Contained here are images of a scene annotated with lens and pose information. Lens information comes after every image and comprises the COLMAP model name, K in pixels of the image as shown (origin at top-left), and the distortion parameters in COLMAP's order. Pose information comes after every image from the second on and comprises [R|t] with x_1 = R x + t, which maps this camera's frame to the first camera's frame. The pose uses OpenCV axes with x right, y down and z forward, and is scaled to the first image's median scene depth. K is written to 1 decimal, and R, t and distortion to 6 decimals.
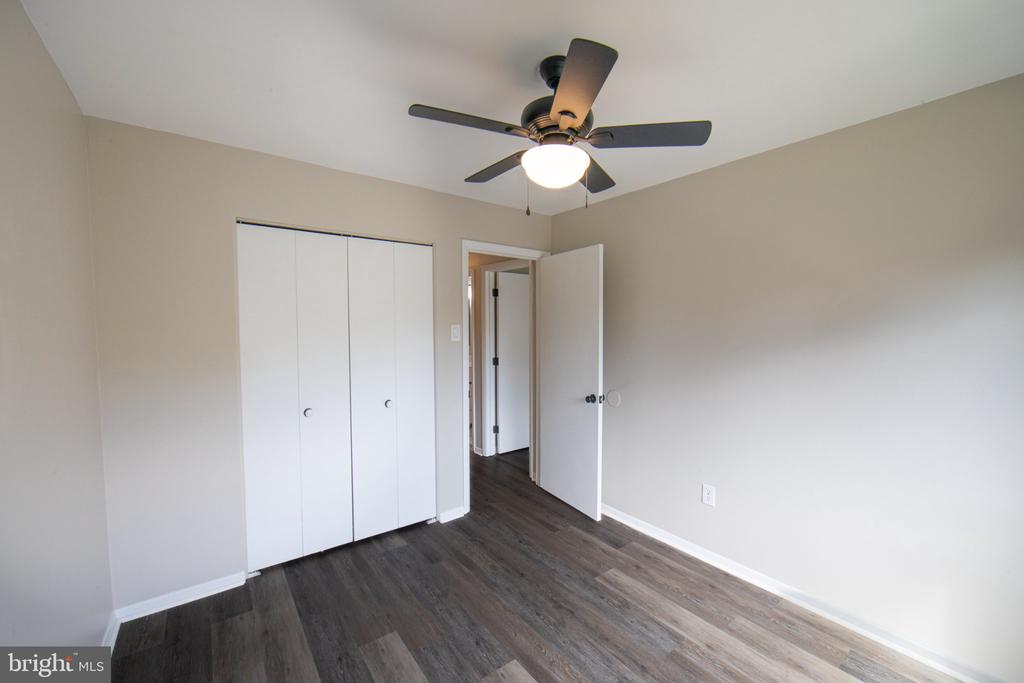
lens RADIAL K [[402.2, 0, 508.1], [0, 402.2, 339.9], [0, 0, 1]] dist [-0.005940, -0.000269]
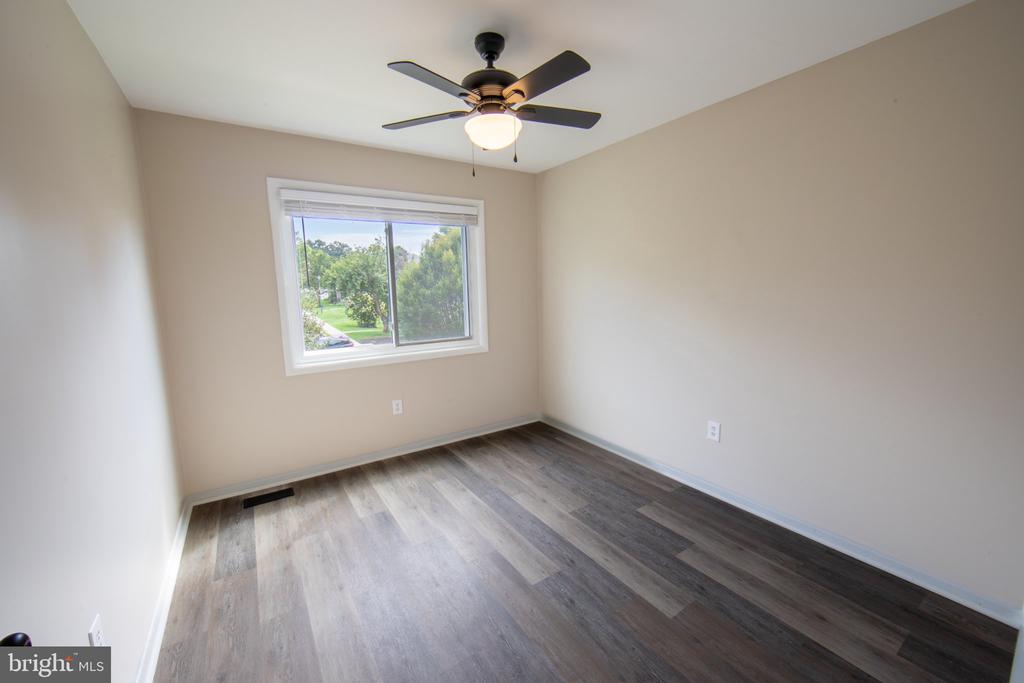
lens RADIAL K [[402.2, 0, 508.1], [0, 402.2, 339.9], [0, 0, 1]] dist [-0.005940, -0.000269]
pose [[-0.998688, 0.010232, 0.050168, 0.020907], [0.018971, 0.984036, 0.176956, -0.024168], [-0.047557, 0.177675, -0.982939, 1.808401]]
